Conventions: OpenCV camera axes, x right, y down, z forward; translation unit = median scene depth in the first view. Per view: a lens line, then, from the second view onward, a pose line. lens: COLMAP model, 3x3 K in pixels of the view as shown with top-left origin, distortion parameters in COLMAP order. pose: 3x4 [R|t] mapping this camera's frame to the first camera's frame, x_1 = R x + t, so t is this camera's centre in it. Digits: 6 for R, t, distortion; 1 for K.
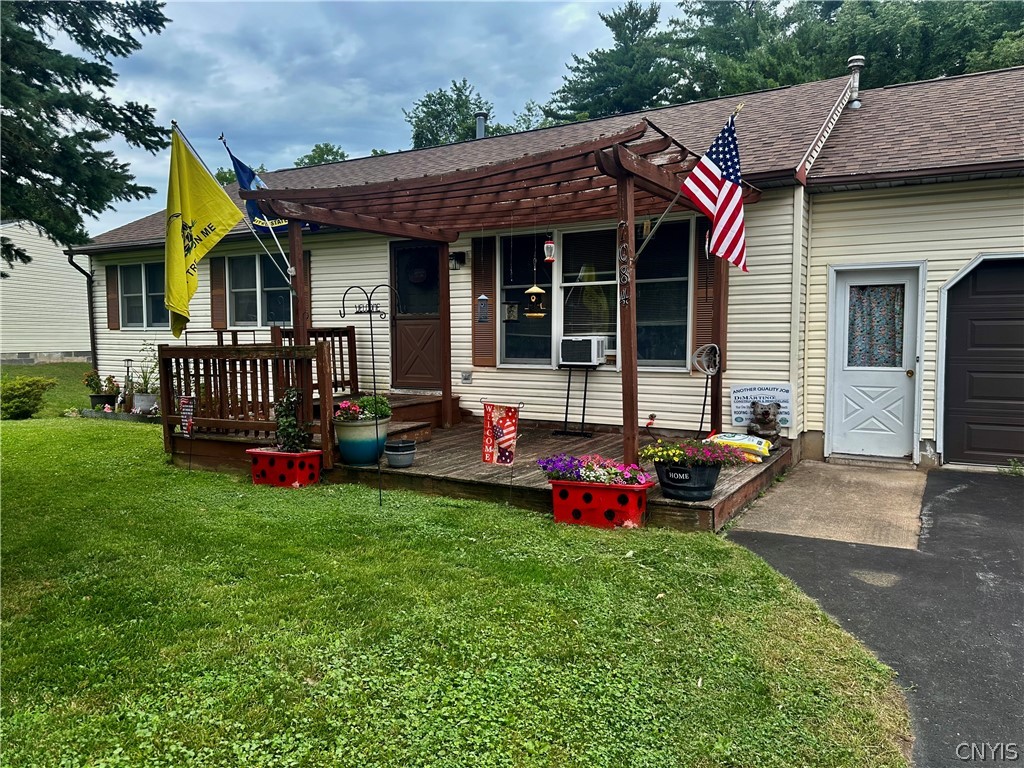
lens RADIAL K [[716.4, 0, 512.0], [0, 716.4, 384.0], [0, 0, 1]] dist [0.083700, -0.111374]
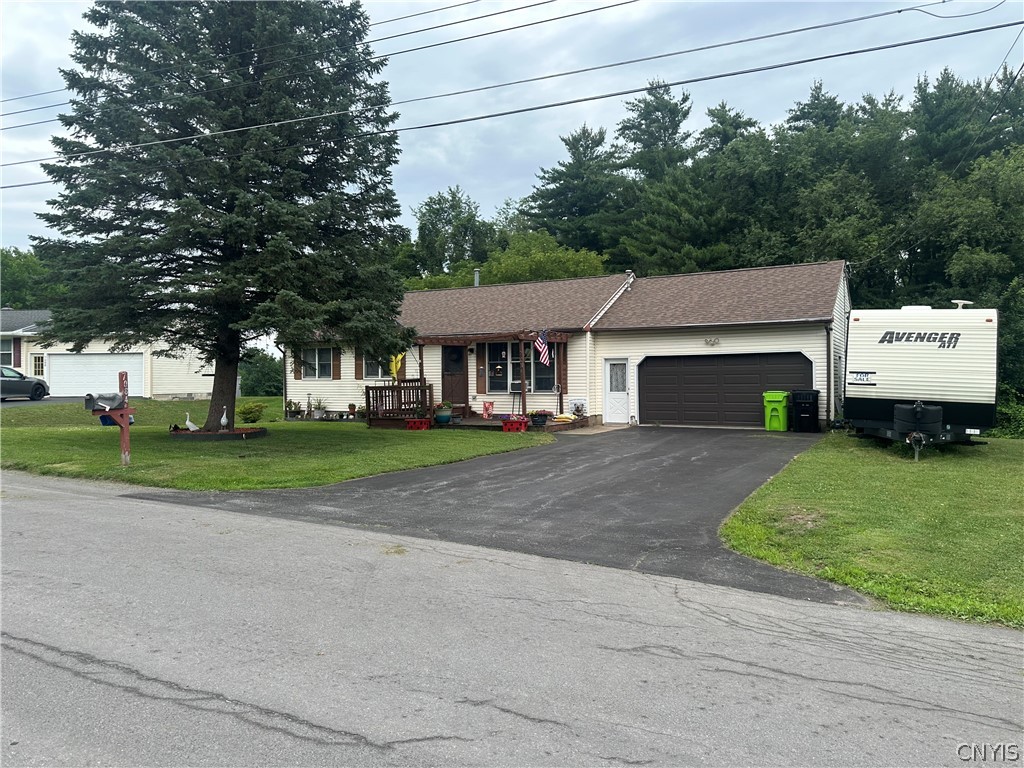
lens RADIAL K [[711.9, 0, 512.0], [0, 711.9, 384.0], [0, 0, 1]] dist [0.073818, -0.132795]
pose [[0.999751, -0.005582, 0.021621, 0.014988], [0.006882, 0.998144, -0.060500, 0.095062], [-0.021243, 0.060634, 0.997934, -1.519616]]
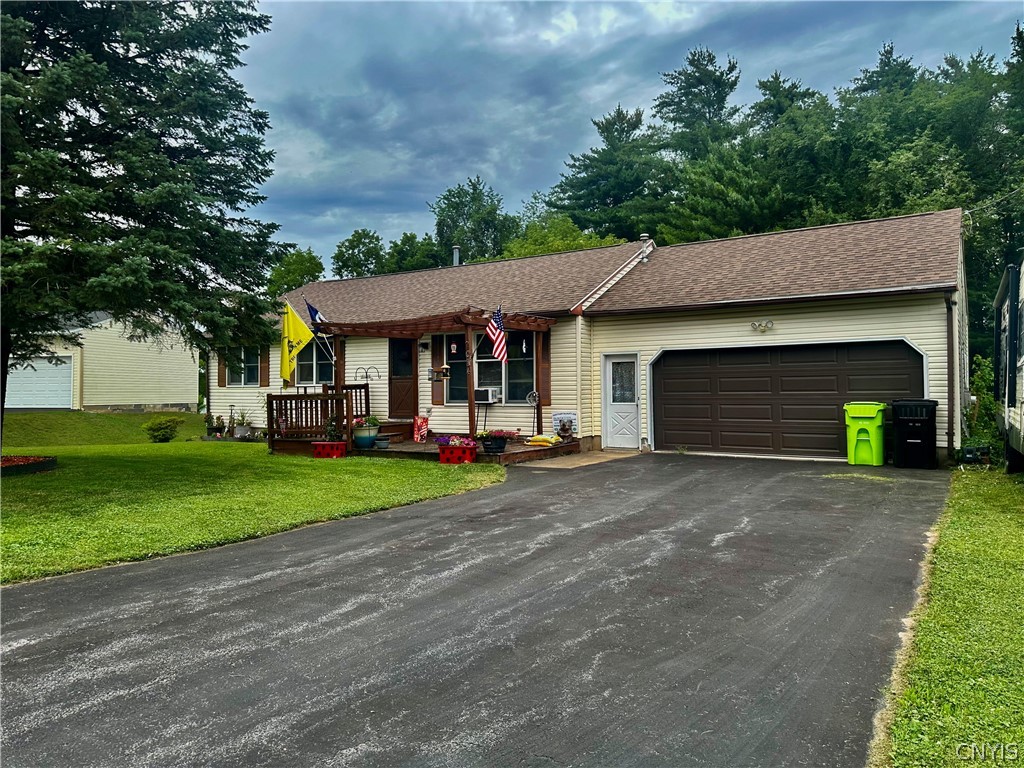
lens RADIAL K [[717.1, 0, 514.3], [0, 717.1, 371.6], [0, 0, 1]] dist [0.072410, -0.104651]
pose [[0.998992, -0.006303, -0.044438, 0.240806], [0.002081, 0.995531, -0.094414, 0.064197], [0.044835, 0.094226, 0.994541, -0.819290]]
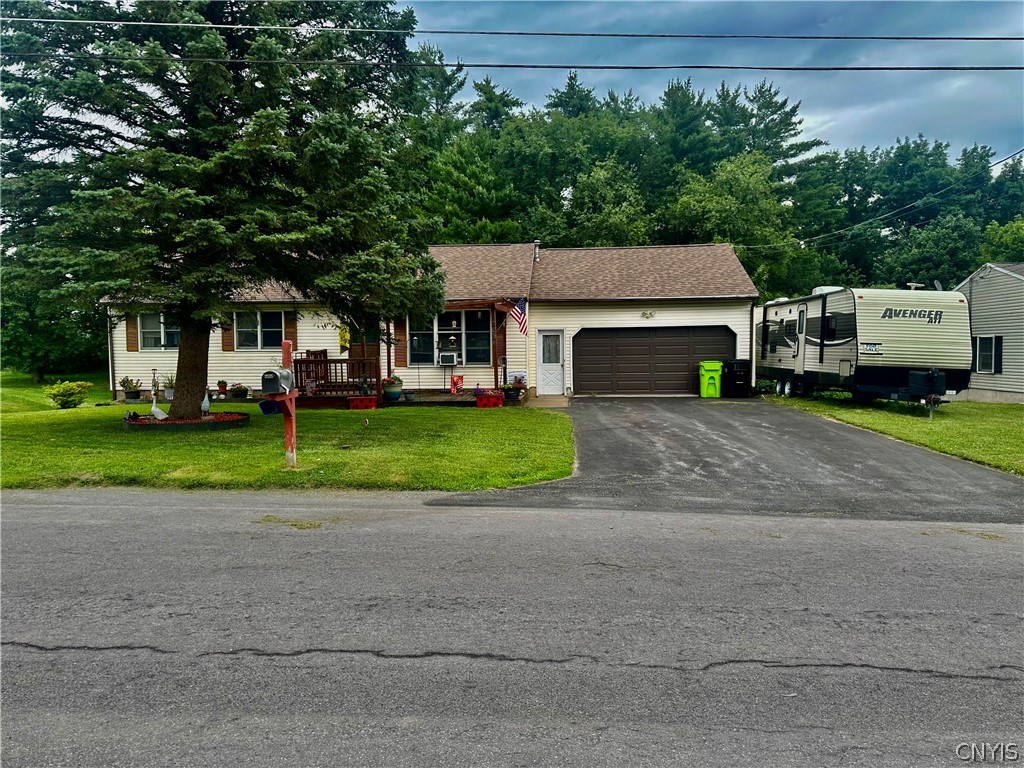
lens RADIAL K [[716.4, 0, 512.0], [0, 716.4, 384.0], [0, 0, 1]] dist [0.083700, -0.111374]
pose [[0.897166, -0.027312, 0.440849, -0.742878], [0.036651, 0.999248, -0.012682, 0.072694], [-0.440171, 0.027536, 0.897492, -1.224957]]
